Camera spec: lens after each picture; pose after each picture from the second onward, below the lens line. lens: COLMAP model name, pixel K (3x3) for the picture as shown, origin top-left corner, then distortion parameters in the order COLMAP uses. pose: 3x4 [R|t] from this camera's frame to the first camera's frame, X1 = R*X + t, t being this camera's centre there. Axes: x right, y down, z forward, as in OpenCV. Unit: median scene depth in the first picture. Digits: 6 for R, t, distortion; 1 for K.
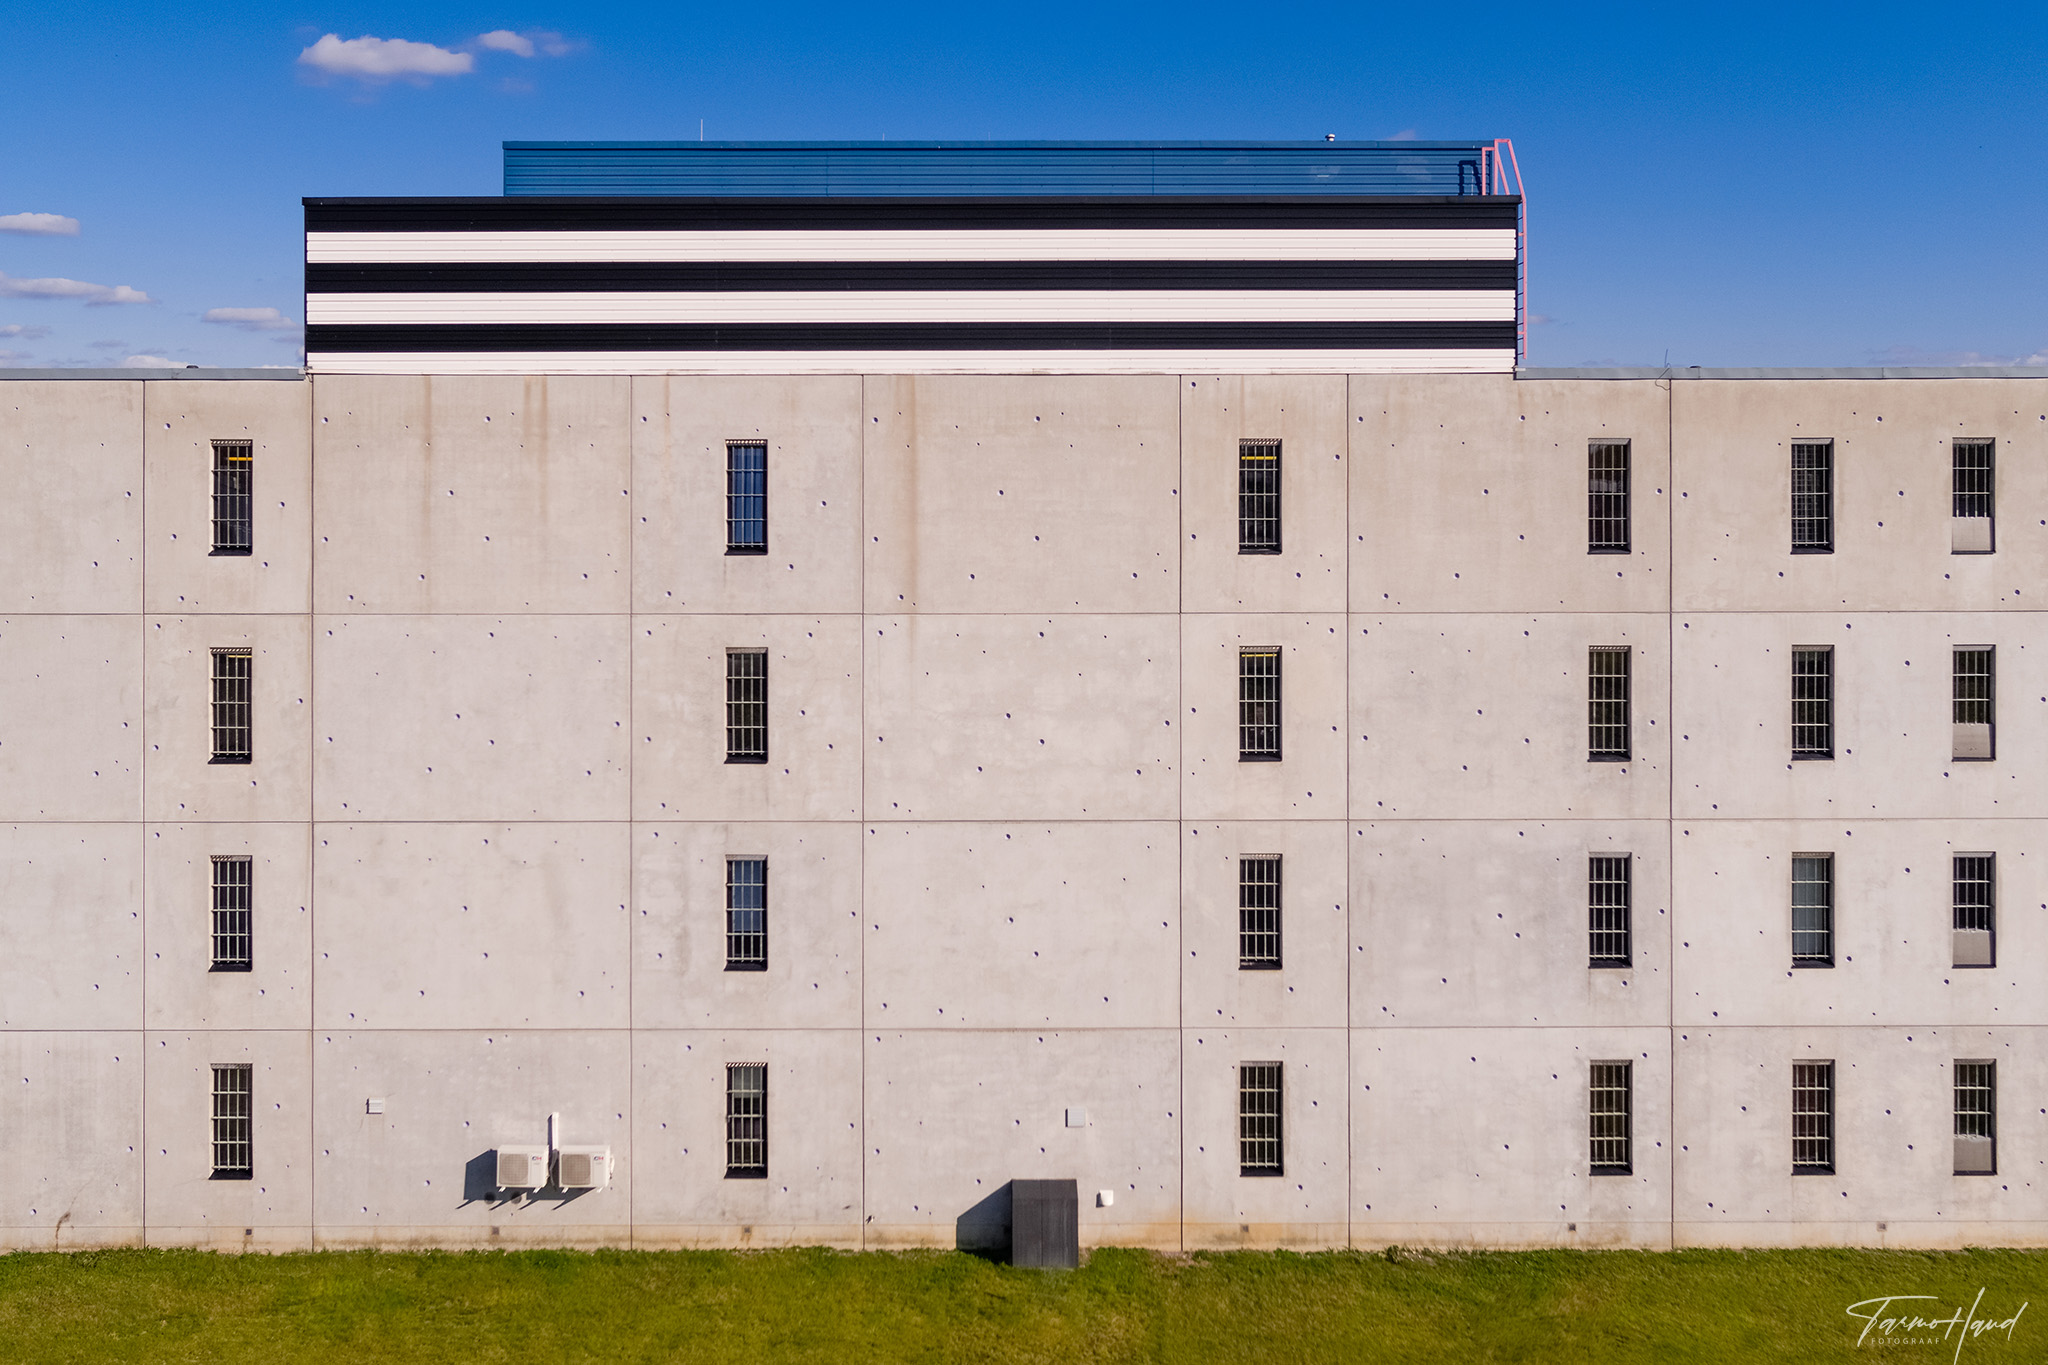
lens RADIAL K [[1764.1, 0, 968.7], [0, 1764.1, 729.4], [0, 0, 1]] dist [0.015815, 0.001630]
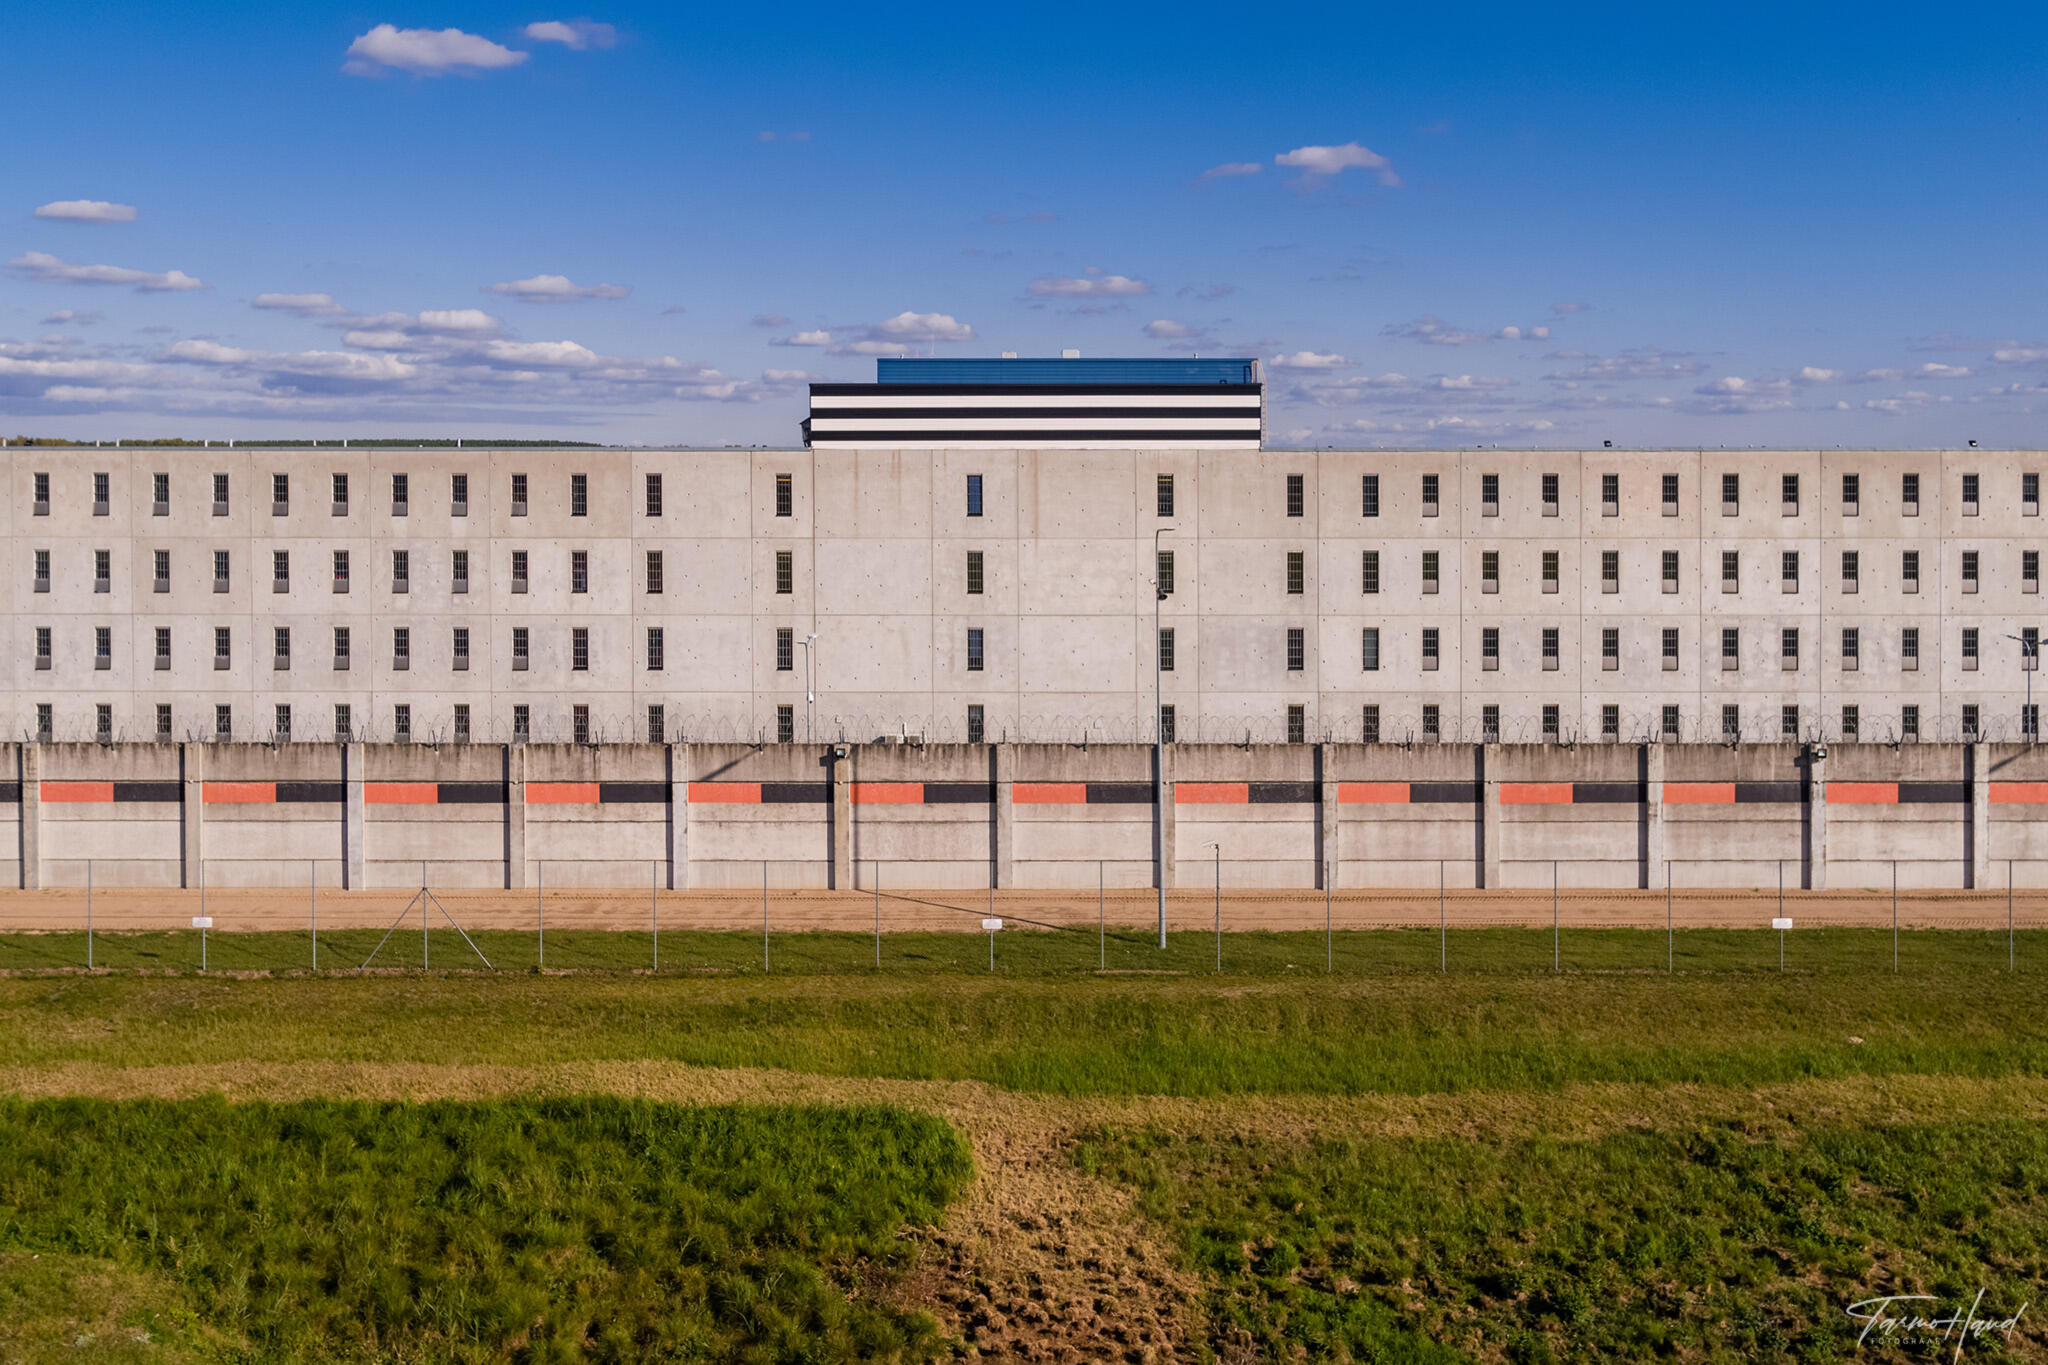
lens RADIAL K [[1764.1, 0, 1087.3], [0, 1764.1, 696.9], [0, 0, 1]] dist [0.015815, 0.001630]
pose [[0.999118, -0.003016, 0.041871, -0.067196], [0.003437, 0.999944, -0.009993, 0.201666], [-0.041838, 0.010128, 0.999073, -1.674975]]
